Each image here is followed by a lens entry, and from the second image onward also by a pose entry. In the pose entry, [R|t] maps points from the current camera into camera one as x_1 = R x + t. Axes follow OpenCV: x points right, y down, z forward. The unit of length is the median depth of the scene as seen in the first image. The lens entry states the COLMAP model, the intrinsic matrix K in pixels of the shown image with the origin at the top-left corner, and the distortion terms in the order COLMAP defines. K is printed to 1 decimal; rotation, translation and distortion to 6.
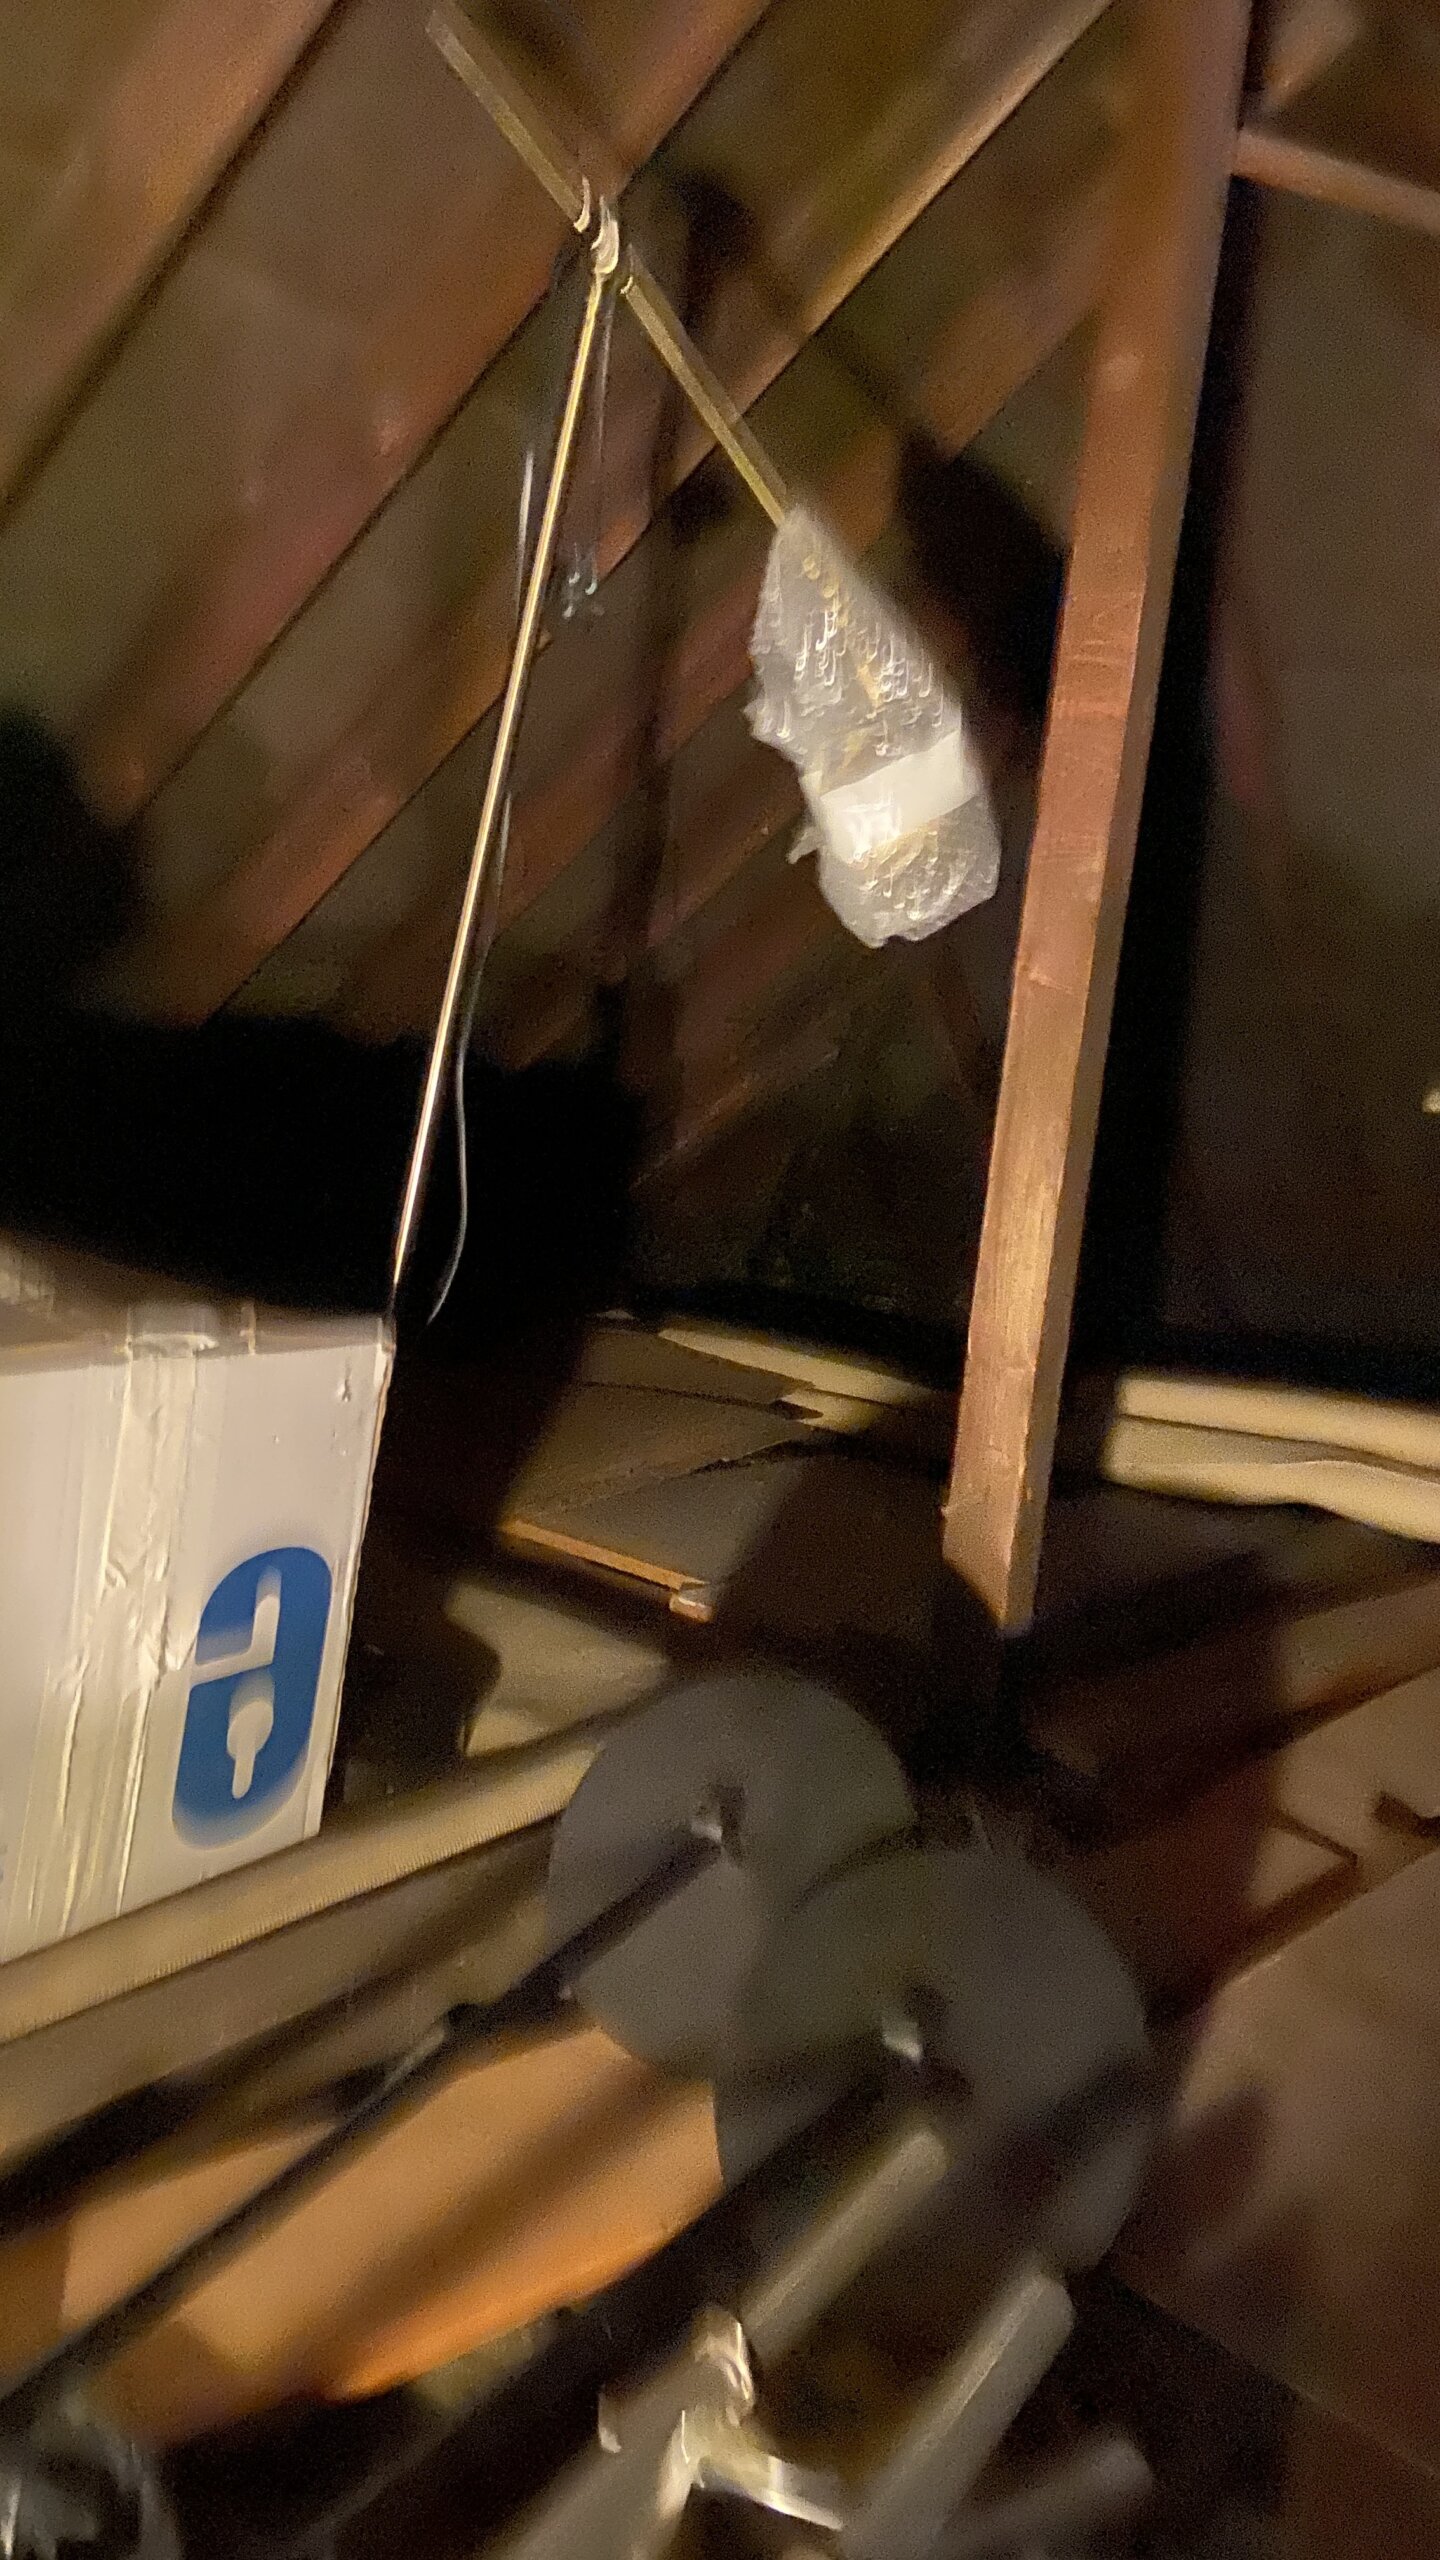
lens RADIAL K [[1884.5, 0, 741.3], [0, 1884.5, 1306.5], [0, 0, 1]] dist [0.088808, -0.116160]
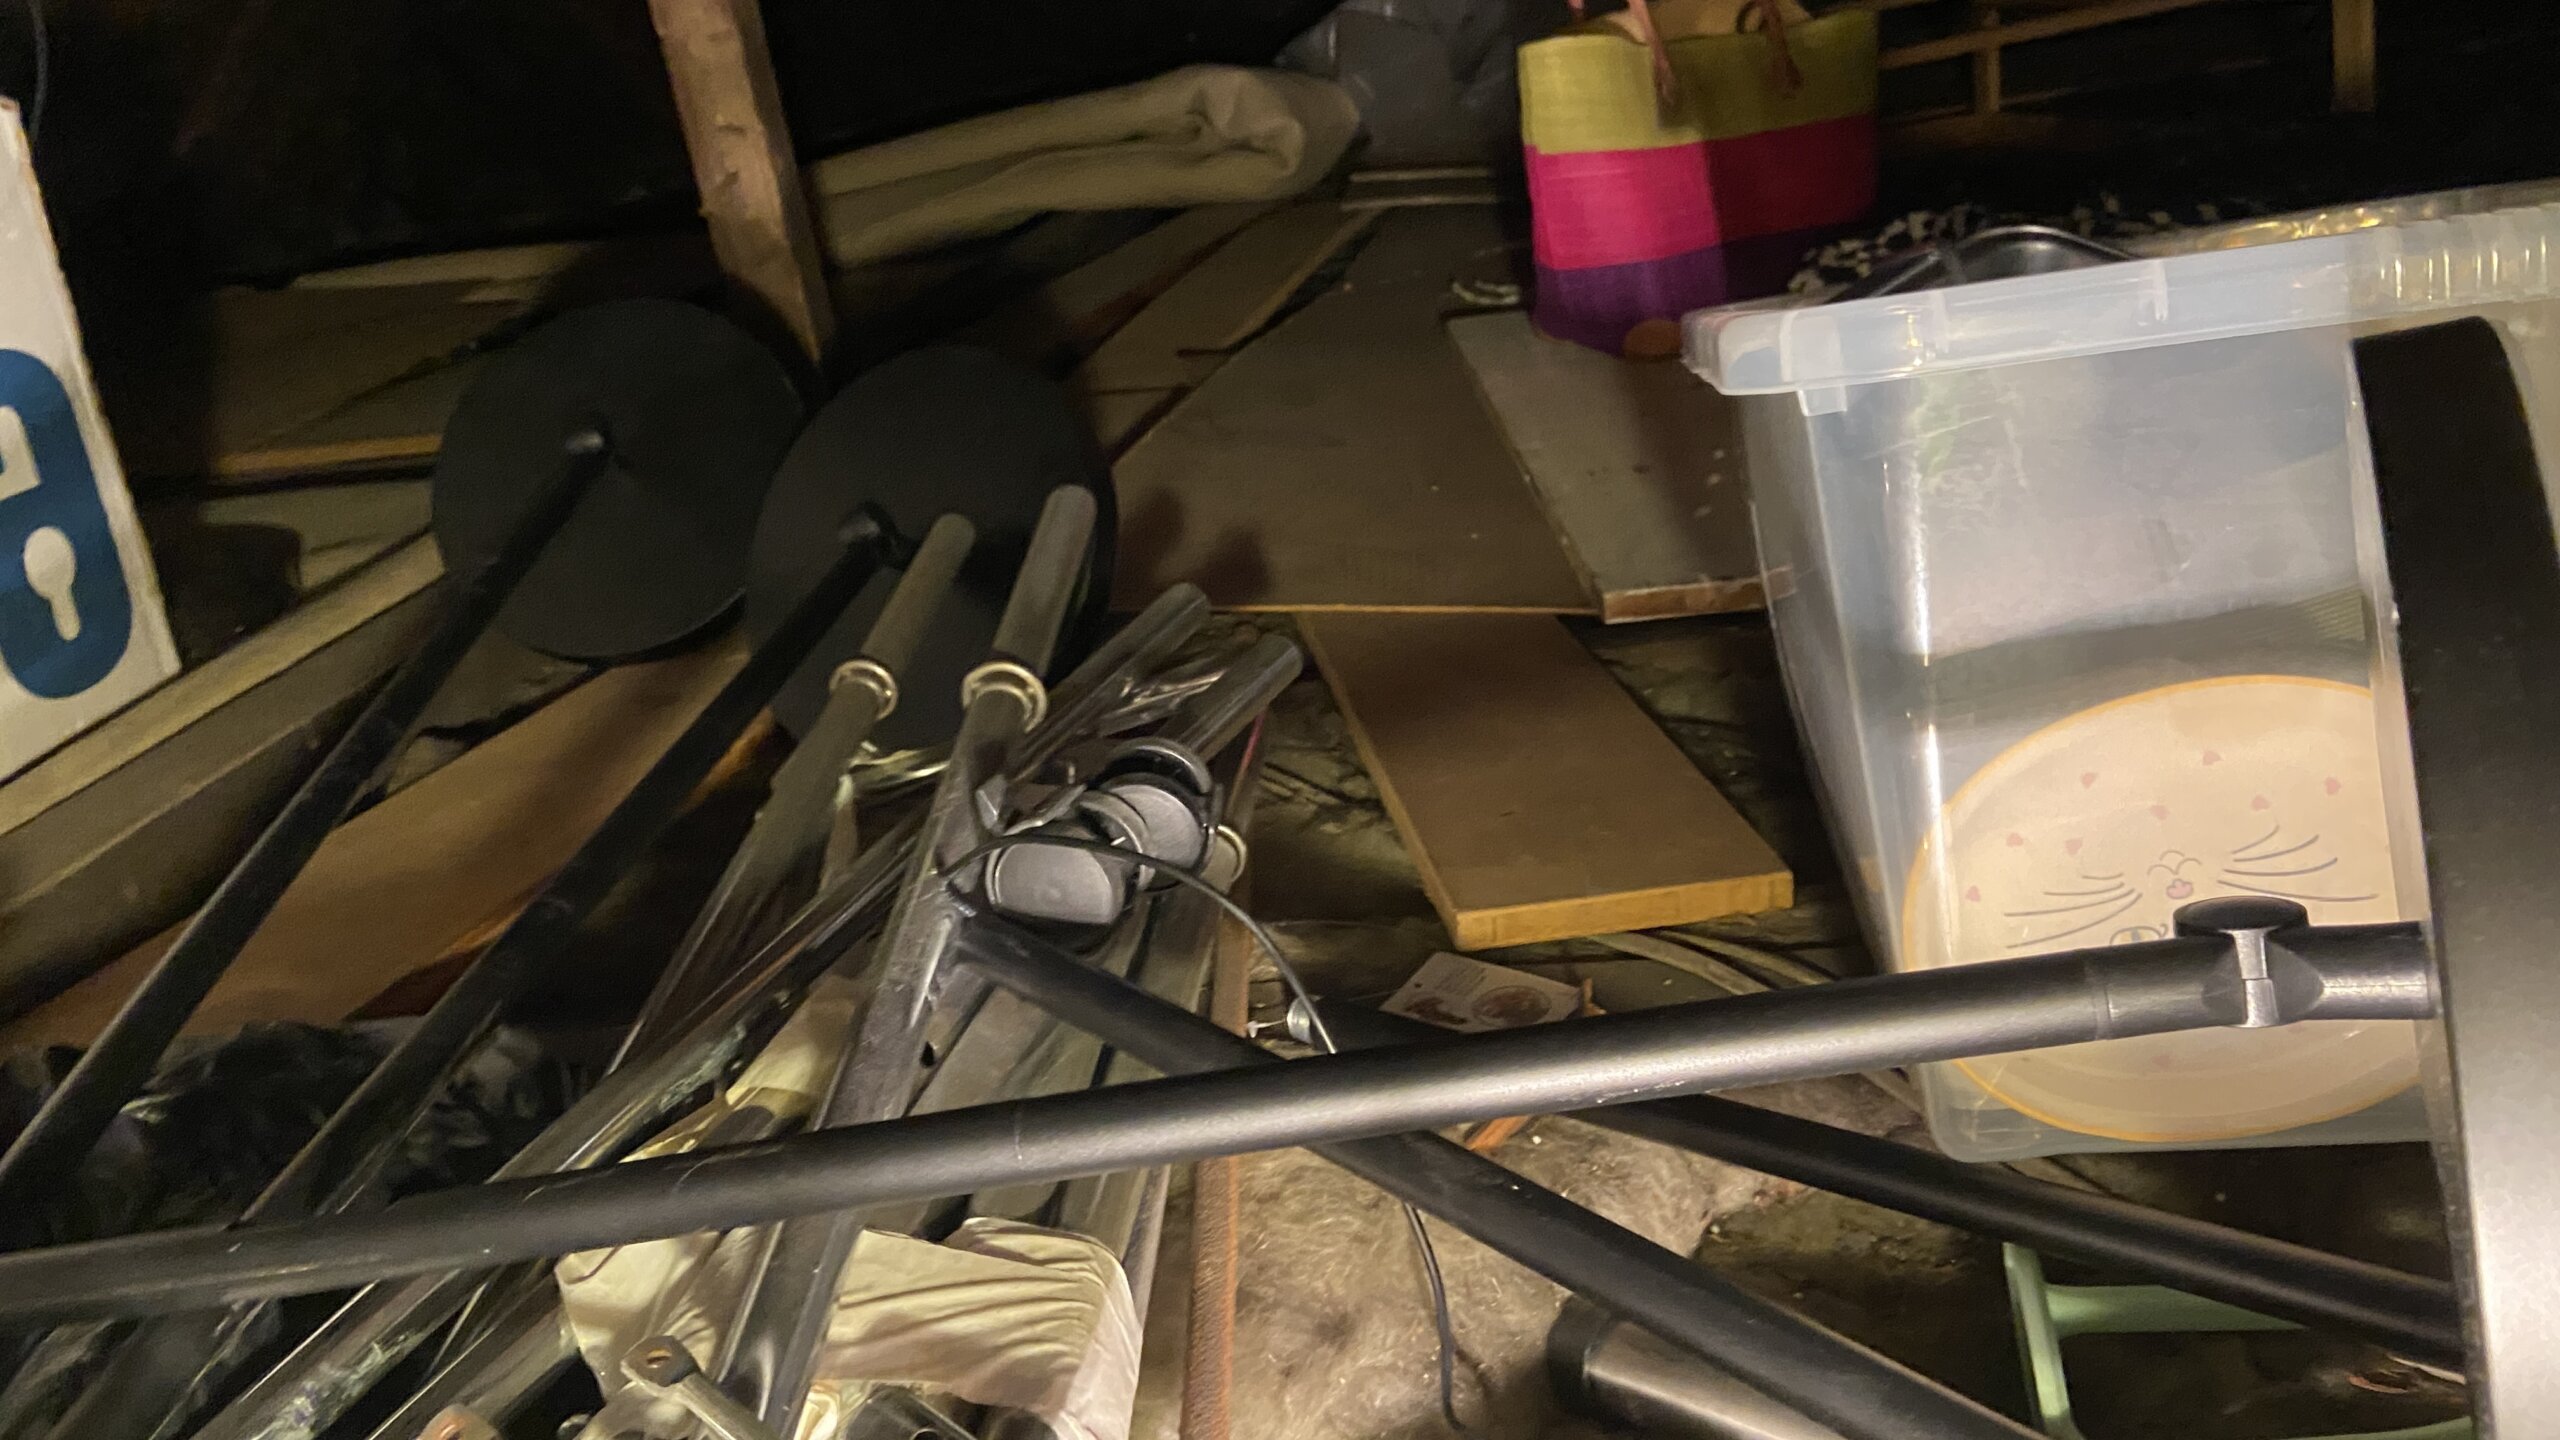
lens RADIAL K [[1884.5, 0, 1264.4], [0, 1884.5, 688.0], [0, 0, 1]] dist [0.088808, -0.116160]
pose [[0.850727, -0.393571, 0.348376, -0.106782], [0.307399, 0.910187, 0.277606, 0.190981], [-0.426345, -0.129076, 0.895304, -0.030979]]
